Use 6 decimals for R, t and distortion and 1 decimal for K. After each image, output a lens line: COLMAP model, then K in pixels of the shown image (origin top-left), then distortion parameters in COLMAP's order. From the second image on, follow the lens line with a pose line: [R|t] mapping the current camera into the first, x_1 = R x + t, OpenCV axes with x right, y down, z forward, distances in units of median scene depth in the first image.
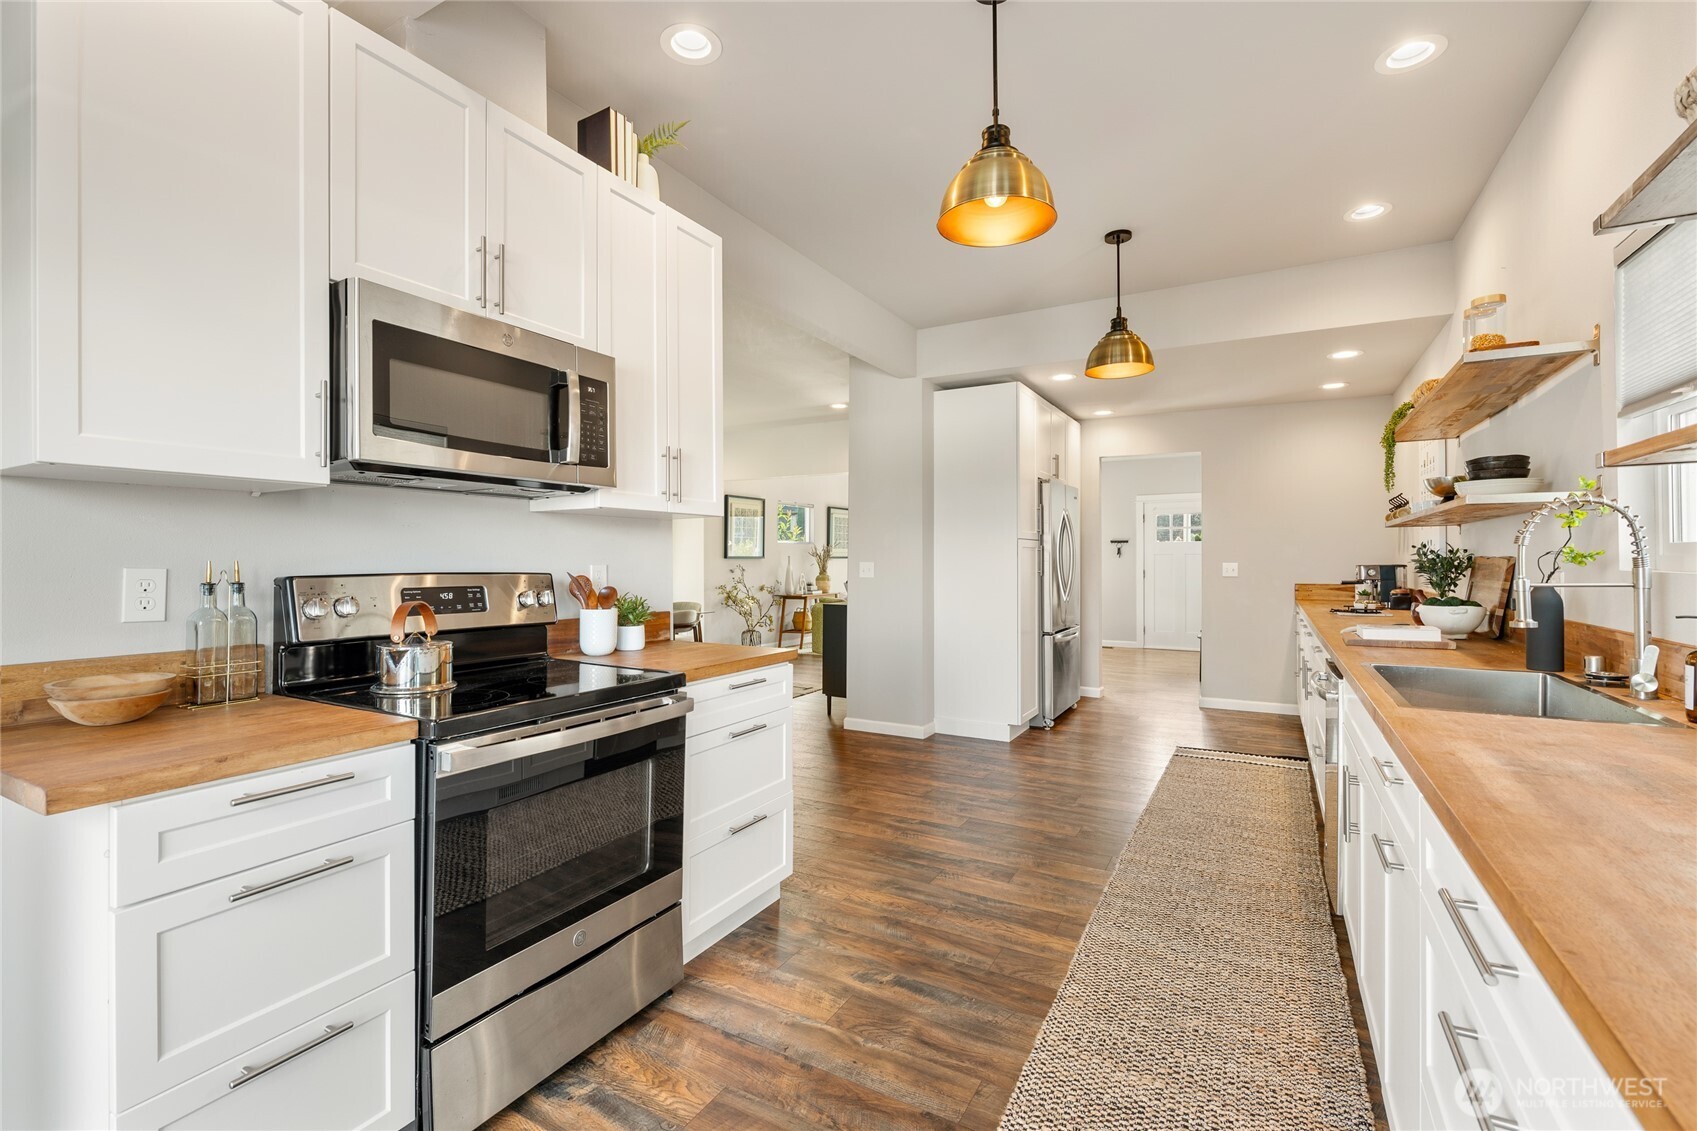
lens RADIAL K [[729.1, 0, 839.7], [0, 729.1, 561.1], [0, 0, 1]] dist [-0.003684, -0.000912]
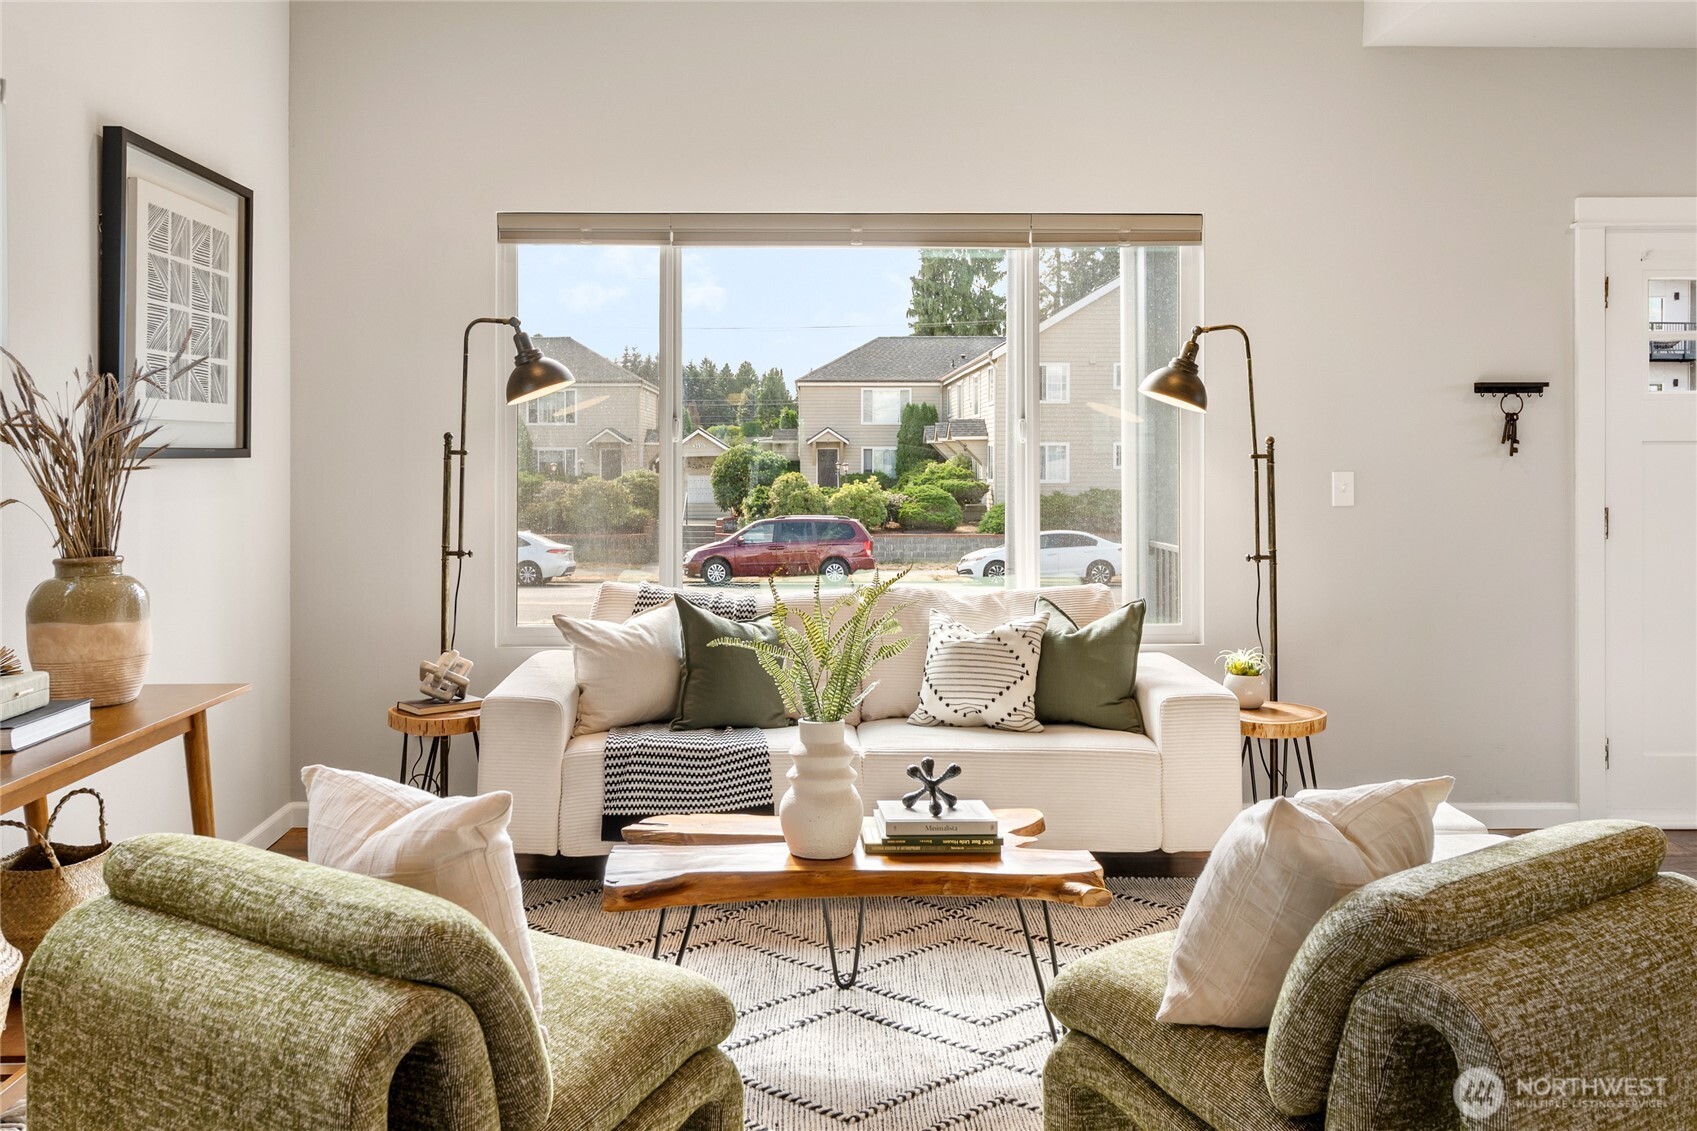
lens RADIAL K [[1246.0, 0, 752.7], [0, 1246.0, 472.5], [0, 0, 1]] dist [-0.010401, 0.017181]
pose [[0.864539, -0.006178, 0.502528, -0.034887], [0.001044, 0.999944, 0.010497, -0.003848], [-0.502565, -0.008551, 0.864497, 0.788179]]
